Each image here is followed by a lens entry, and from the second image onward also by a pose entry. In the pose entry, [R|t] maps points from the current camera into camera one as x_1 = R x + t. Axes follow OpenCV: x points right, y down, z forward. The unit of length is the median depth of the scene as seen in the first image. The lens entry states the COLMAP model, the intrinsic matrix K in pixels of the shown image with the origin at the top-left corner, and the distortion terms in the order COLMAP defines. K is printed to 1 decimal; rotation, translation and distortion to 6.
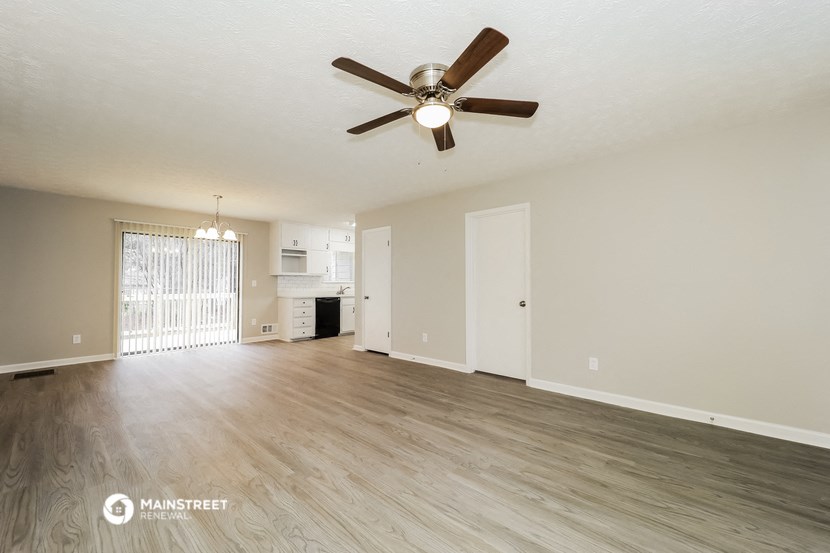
lens RADIAL K [[335.0, 0, 412.3], [0, 335.0, 282.9], [0, 0, 1]] dist [-0.009424, 0.000108]
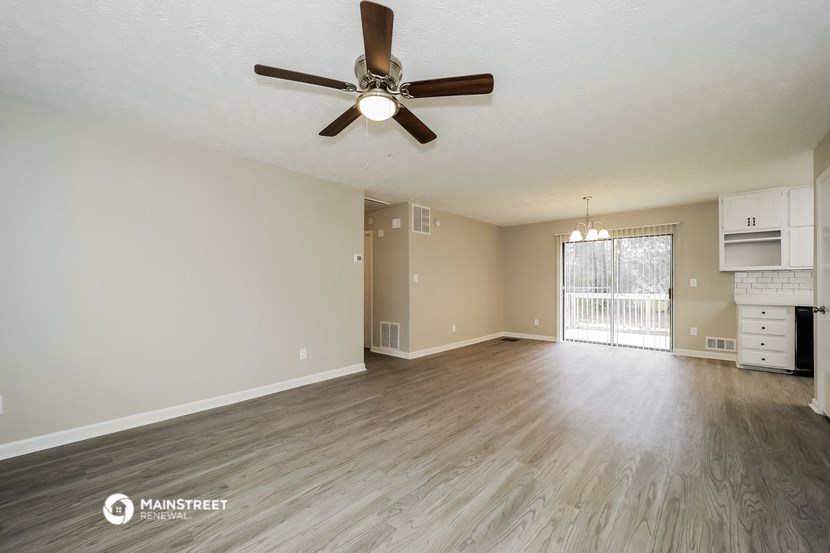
lens RADIAL K [[335.0, 0, 412.3], [0, 335.0, 282.9], [0, 0, 1]] dist [-0.009424, 0.000108]
pose [[0.009853, -0.004445, -0.999942, 0.697553], [0.002979, 0.999986, -0.004416, 0.006904], [0.999947, -0.002936, 0.009866, 0.740452]]
